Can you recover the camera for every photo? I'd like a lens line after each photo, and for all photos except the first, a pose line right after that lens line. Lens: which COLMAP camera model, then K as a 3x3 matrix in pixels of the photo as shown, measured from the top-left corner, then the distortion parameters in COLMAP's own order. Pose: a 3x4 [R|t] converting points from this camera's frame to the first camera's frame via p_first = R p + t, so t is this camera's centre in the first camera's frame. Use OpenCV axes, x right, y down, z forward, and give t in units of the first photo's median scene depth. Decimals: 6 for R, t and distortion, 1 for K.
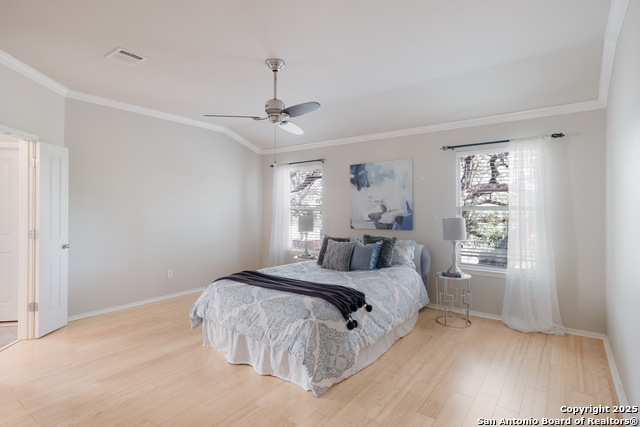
lens RADIAL K [[313.3, 0, 320.4], [0, 313.3, 210.4], [0, 0, 1]] dist [-0.002572, 0.000261]
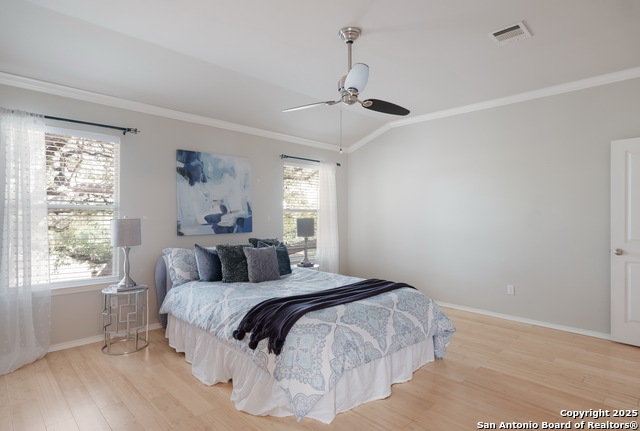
lens RADIAL K [[331.1, 0, 320.0], [0, 331.1, 216.5], [0, 0, 1]] dist [0.007470, 0.000522]
pose [[0.193304, -0.002348, 0.981136, -0.641066], [0.002696, 0.999995, 0.001862, 0.012665], [-0.981135, 0.002285, 0.193310, 0.557695]]
